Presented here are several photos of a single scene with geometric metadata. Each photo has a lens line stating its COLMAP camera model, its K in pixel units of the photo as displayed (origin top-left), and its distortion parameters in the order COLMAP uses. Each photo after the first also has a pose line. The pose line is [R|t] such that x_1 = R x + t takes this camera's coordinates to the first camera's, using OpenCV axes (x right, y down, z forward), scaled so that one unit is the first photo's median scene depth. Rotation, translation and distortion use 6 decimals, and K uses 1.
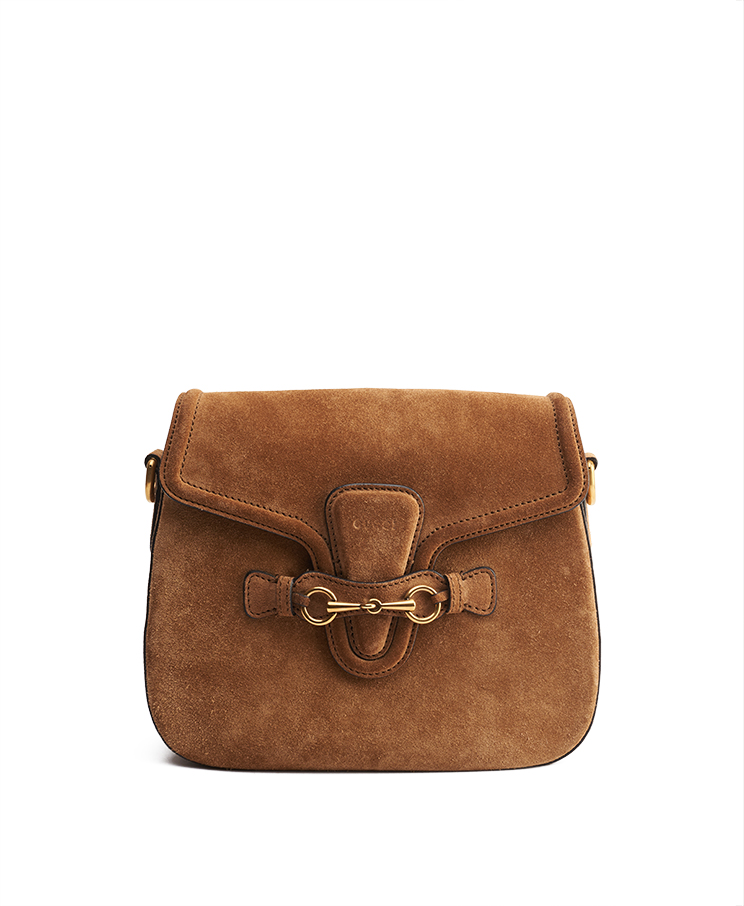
lens RADIAL K [[1627.7, 0, 372.0], [0, 1627.7, 453.0], [0, 0, 1]] dist [0.158601, -0.126889]
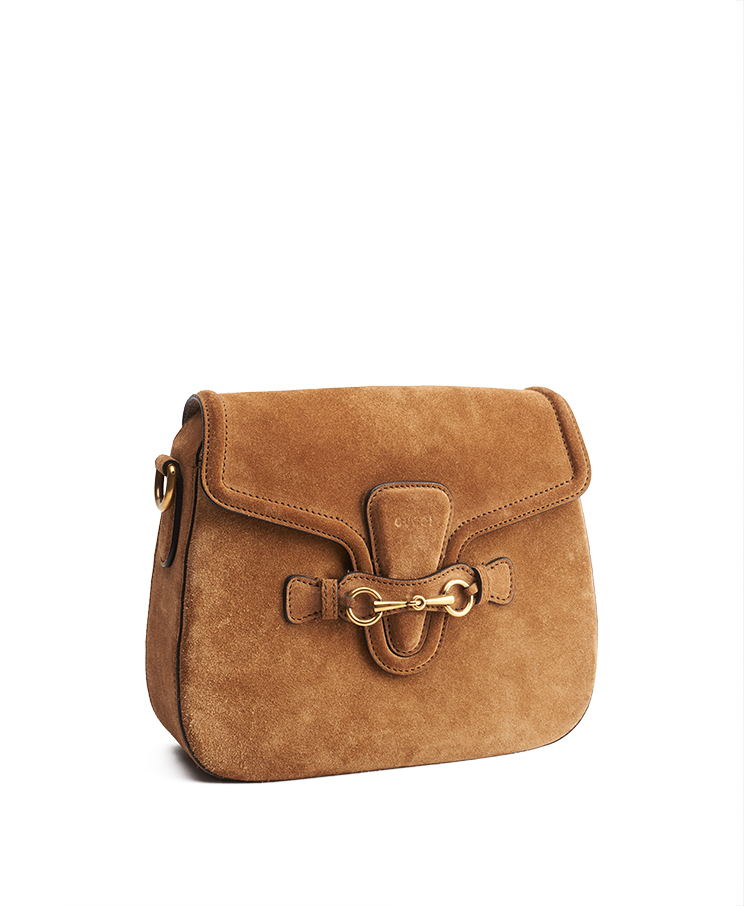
lens RADIAL K [[1627.7, 0, 372.0], [0, 1627.7, 453.0], [0, 0, 1]] dist [0.158601, -0.126889]
pose [[0.924046, -0.034963, 0.380679, -0.396990], [0.033682, 0.999382, 0.010031, -0.009208], [-0.380795, 0.003553, 0.924653, 0.078852]]
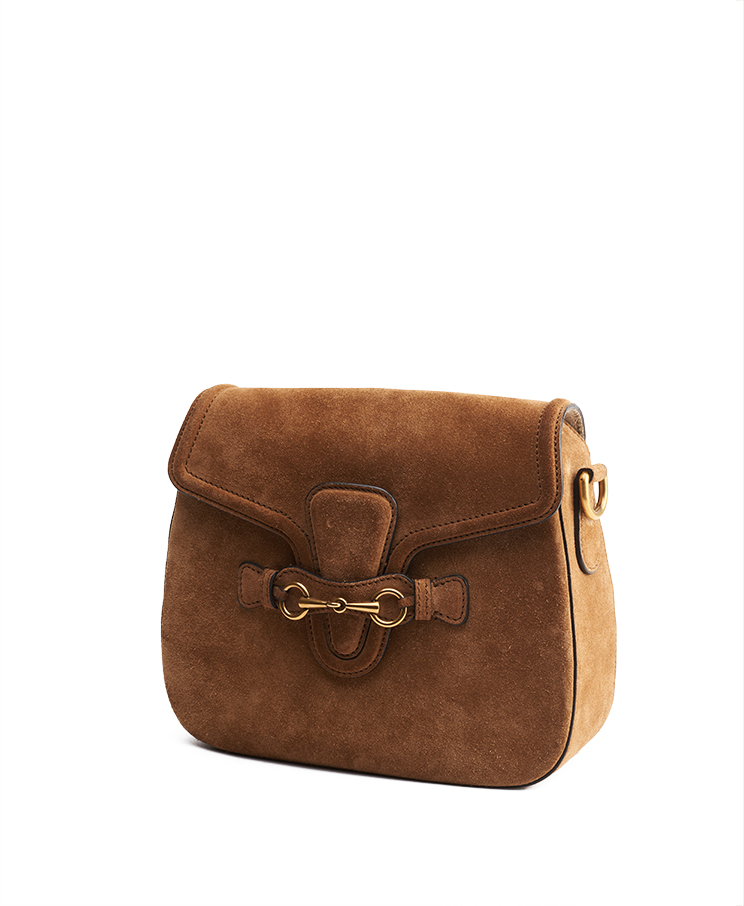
lens RADIAL K [[1627.7, 0, 372.0], [0, 1627.7, 453.0], [0, 0, 1]] dist [0.158601, -0.126889]
pose [[0.911698, 0.045036, -0.408385, 0.416068], [-0.046242, 0.998906, 0.006926, -0.007324], [0.408250, 0.012570, 0.912784, 0.090172]]
